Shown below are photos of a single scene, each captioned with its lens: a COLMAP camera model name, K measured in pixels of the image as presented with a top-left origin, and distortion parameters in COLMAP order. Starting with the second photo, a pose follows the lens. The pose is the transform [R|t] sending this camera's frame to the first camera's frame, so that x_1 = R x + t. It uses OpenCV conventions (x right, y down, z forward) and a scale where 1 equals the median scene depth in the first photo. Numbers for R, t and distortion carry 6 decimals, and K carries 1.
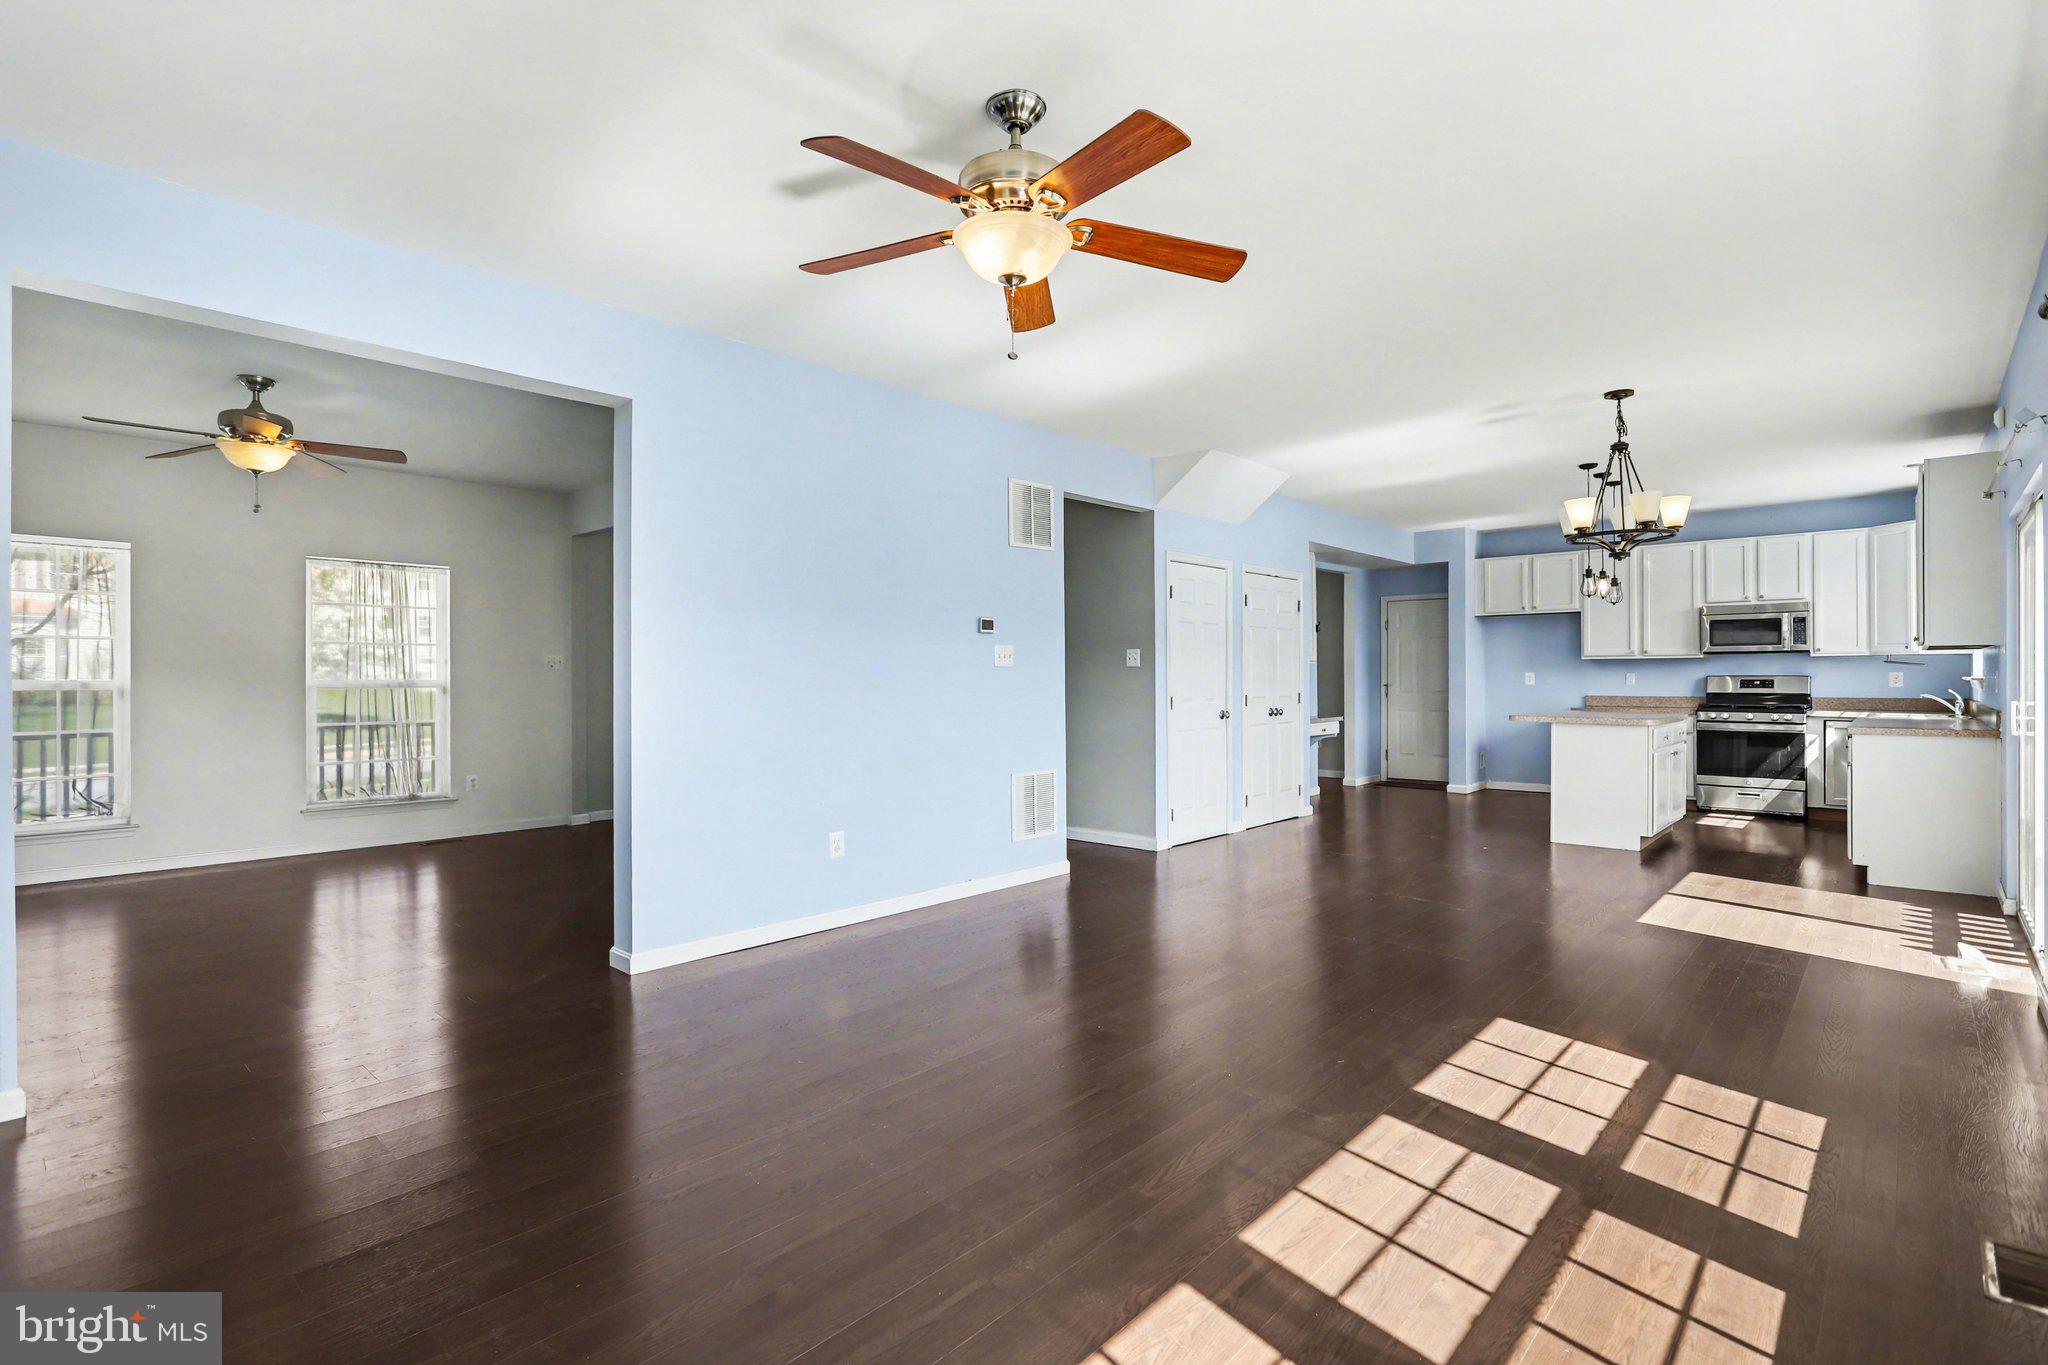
lens RADIAL K [[981.8, 0, 1006.1], [0, 981.8, 675.5], [0, 0, 1]] dist [-0.003824, 0.004124]
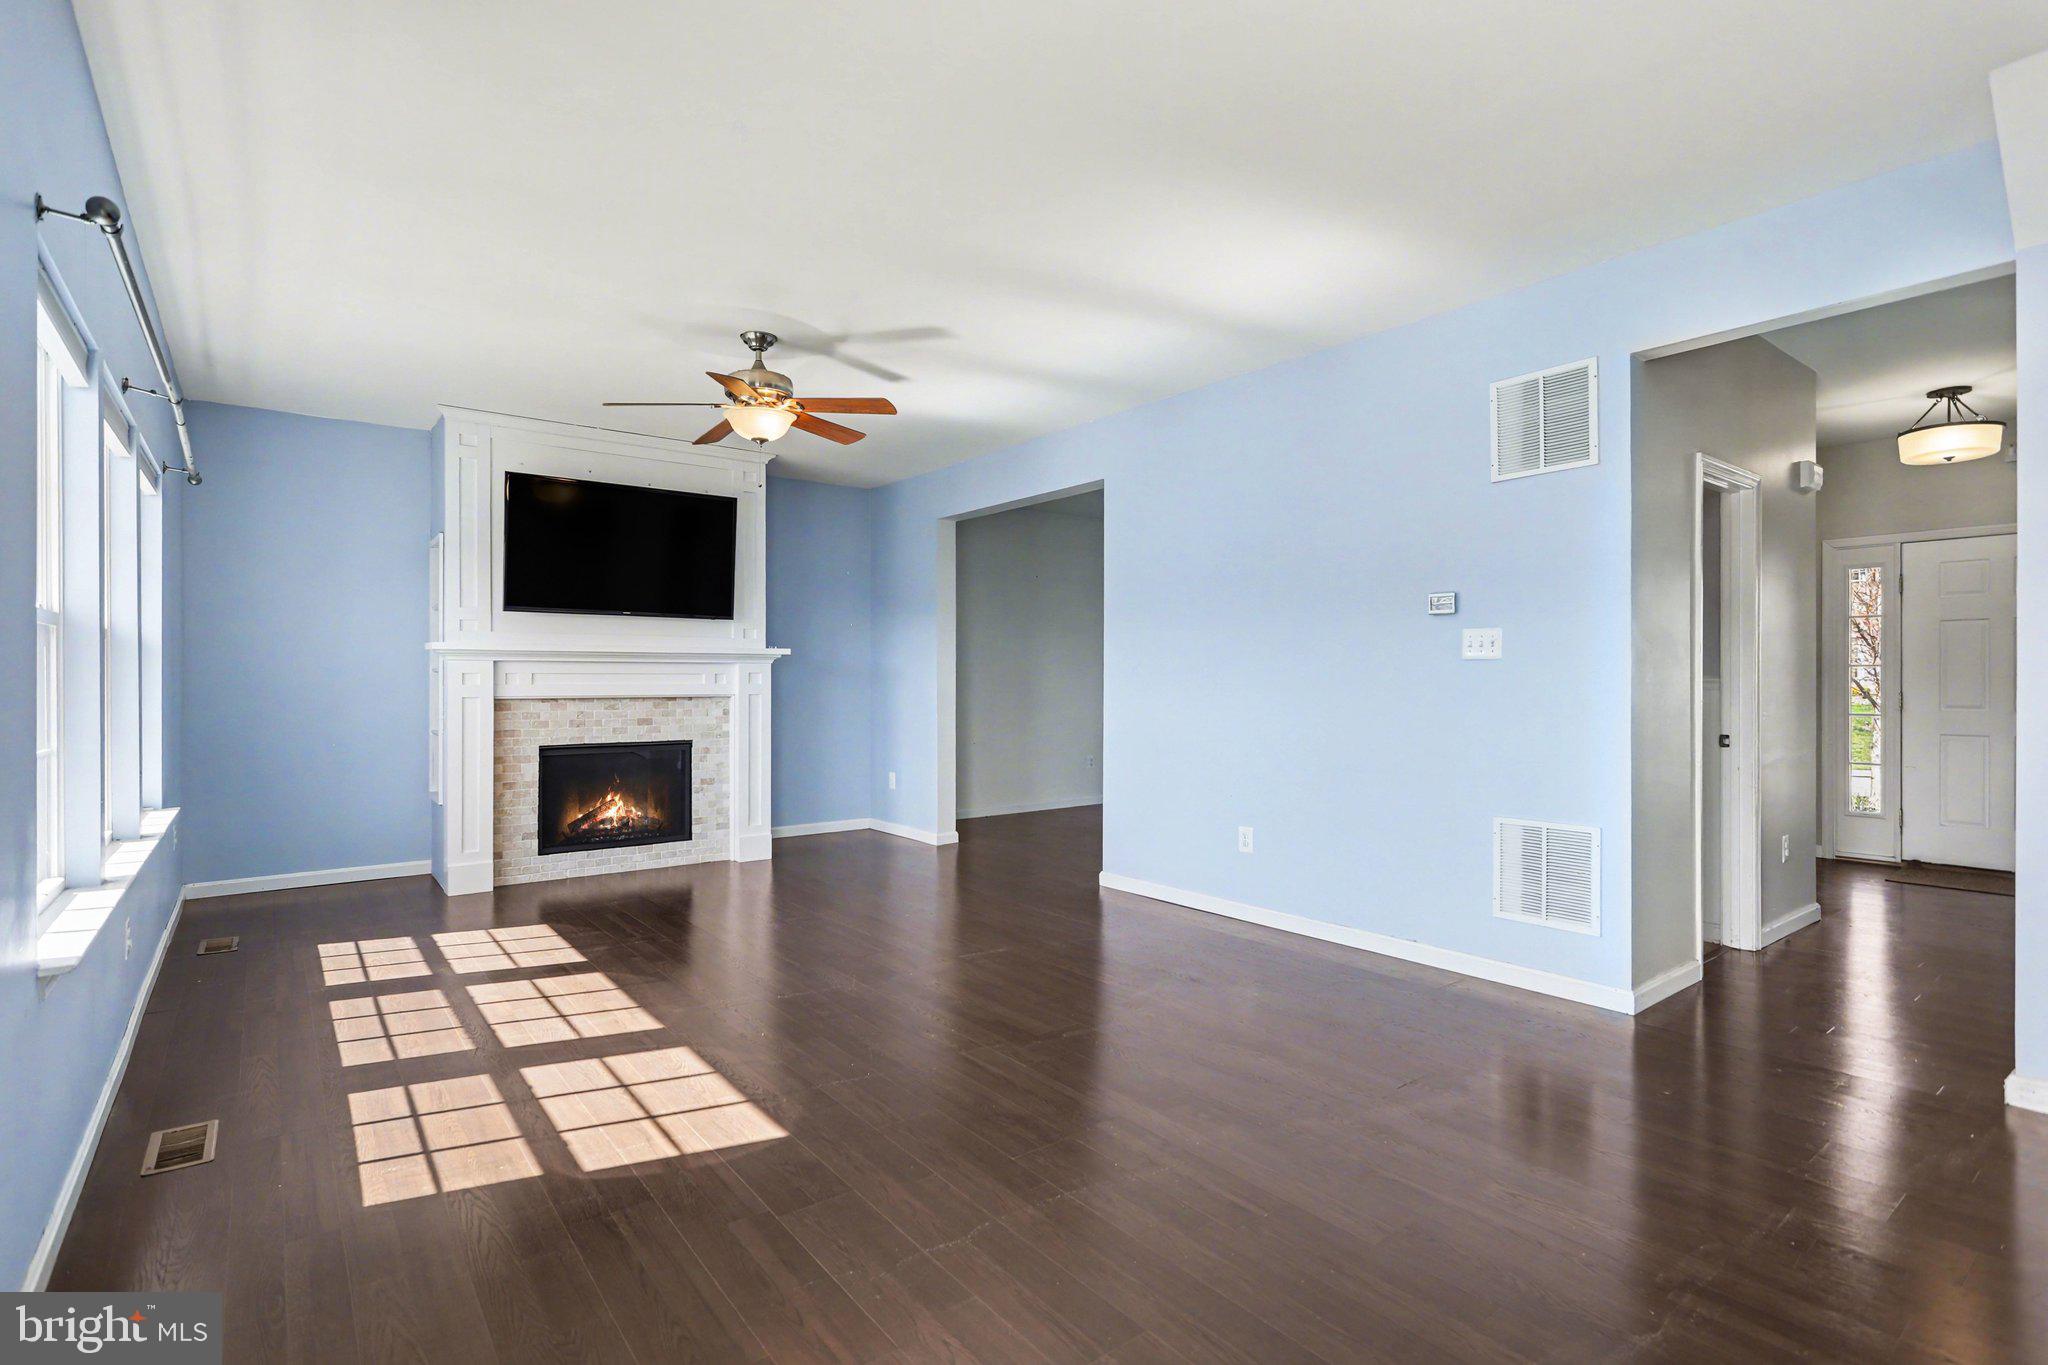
lens RADIAL K [[981.8, 0, 1023.4], [0, 981.8, 672.3], [0, 0, 1]] dist [-0.003824, 0.004124]
pose [[-0.167575, -0.004500, -0.985849, 0.511547], [0.002576, 0.999984, -0.005003, 0.001947], [0.985856, -0.003378, -0.167560, 0.553228]]
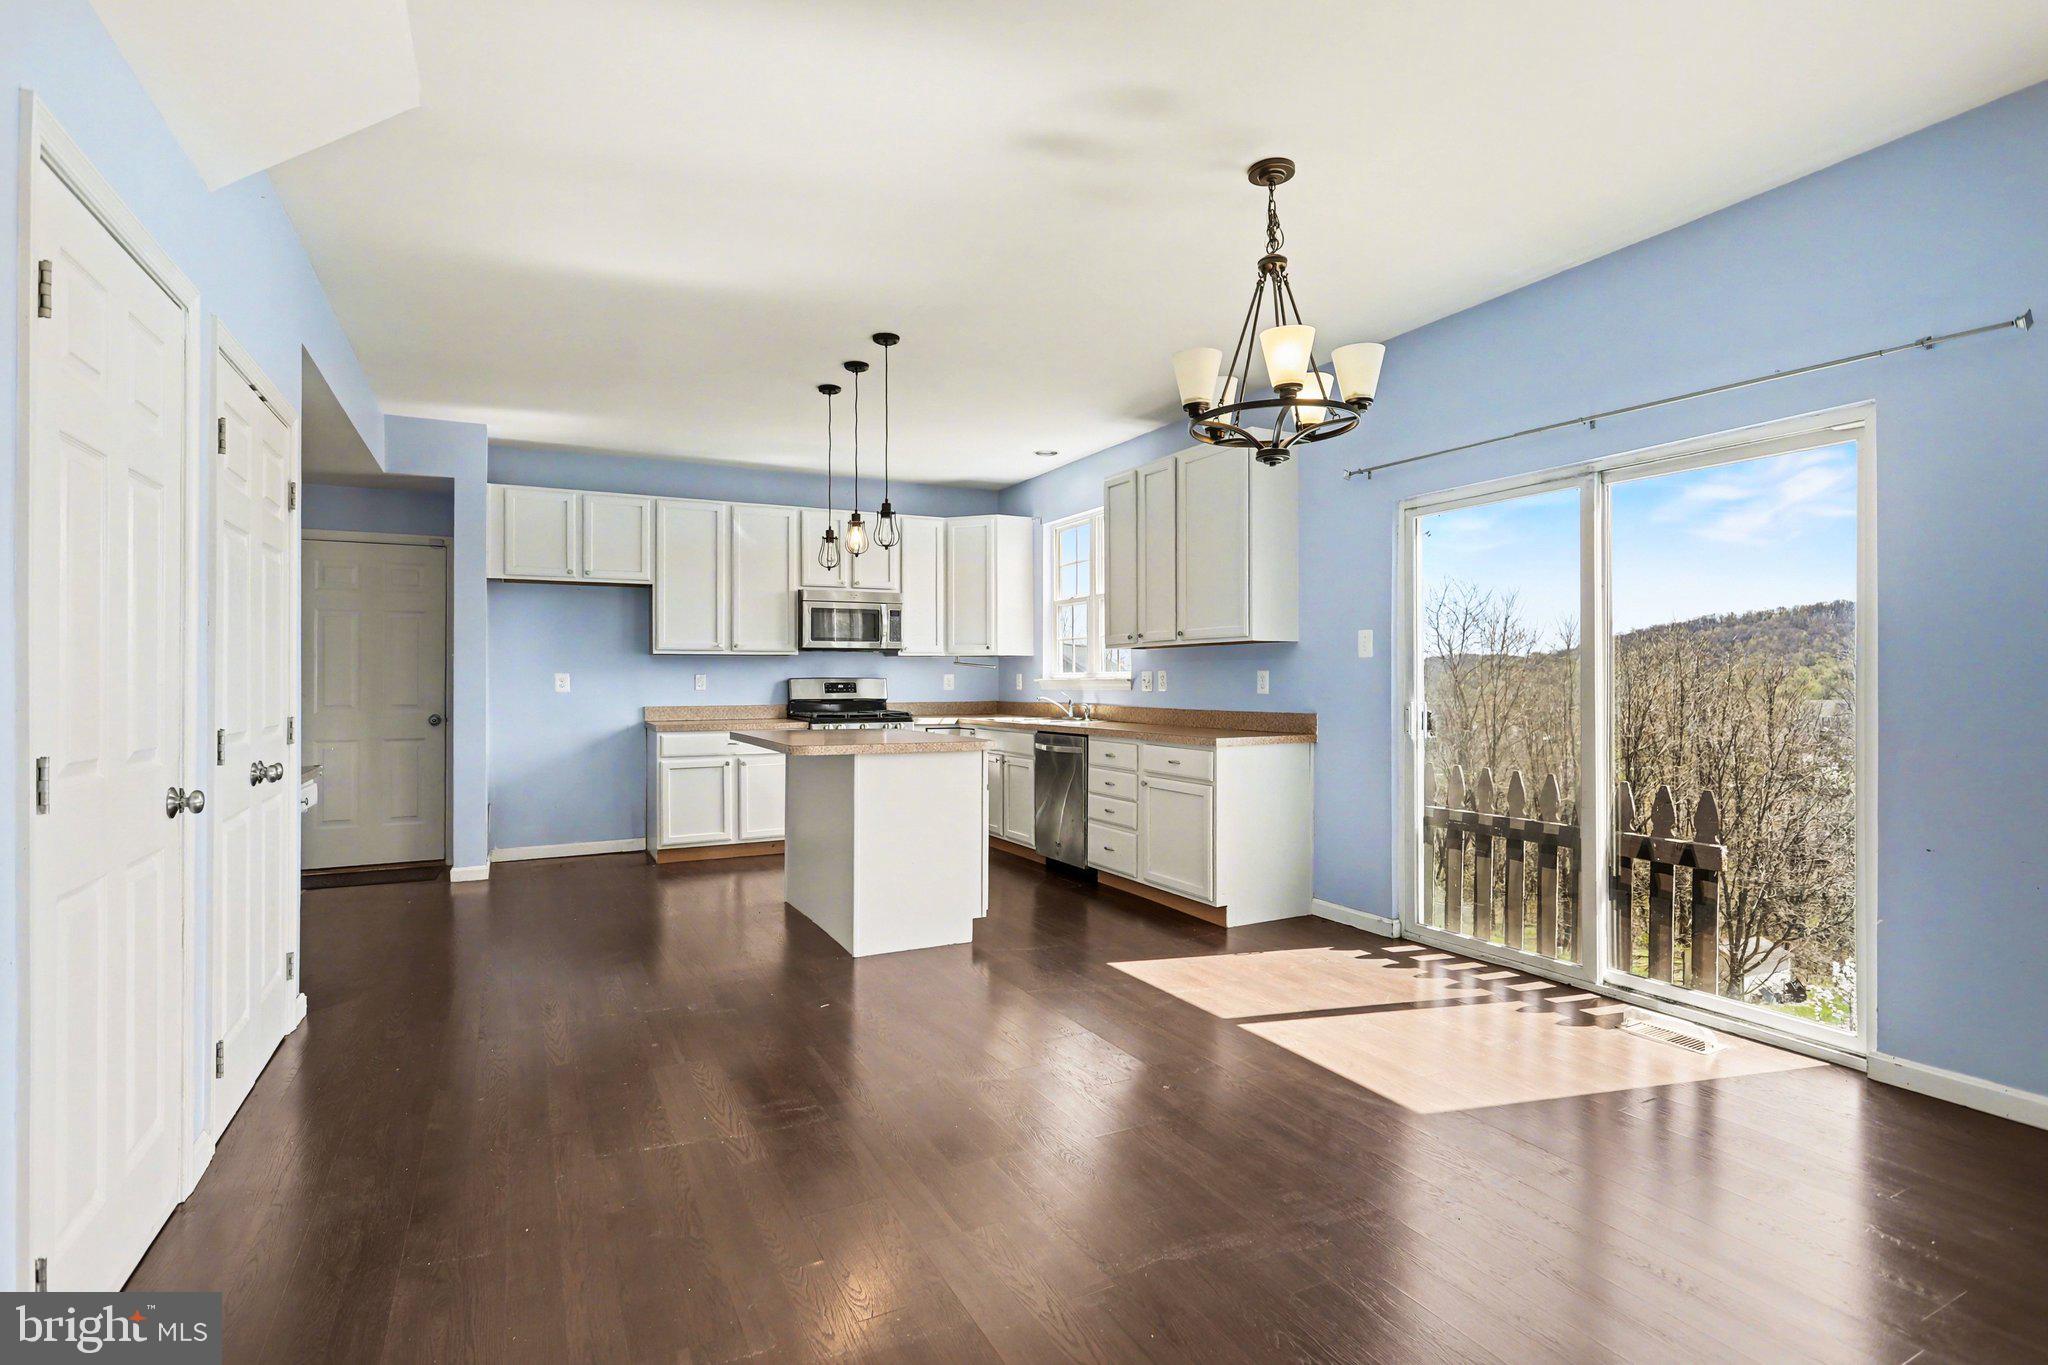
lens RADIAL K [[981.8, 0, 1020.9], [0, 981.8, 674.8], [0, 0, 1]] dist [-0.003824, 0.004124]
pose [[0.333402, 0.006511, 0.942762, 0.029494], [0.002255, 0.999968, -0.007703, 0.004375], [-0.942782, 0.004694, 0.333376, 0.606909]]
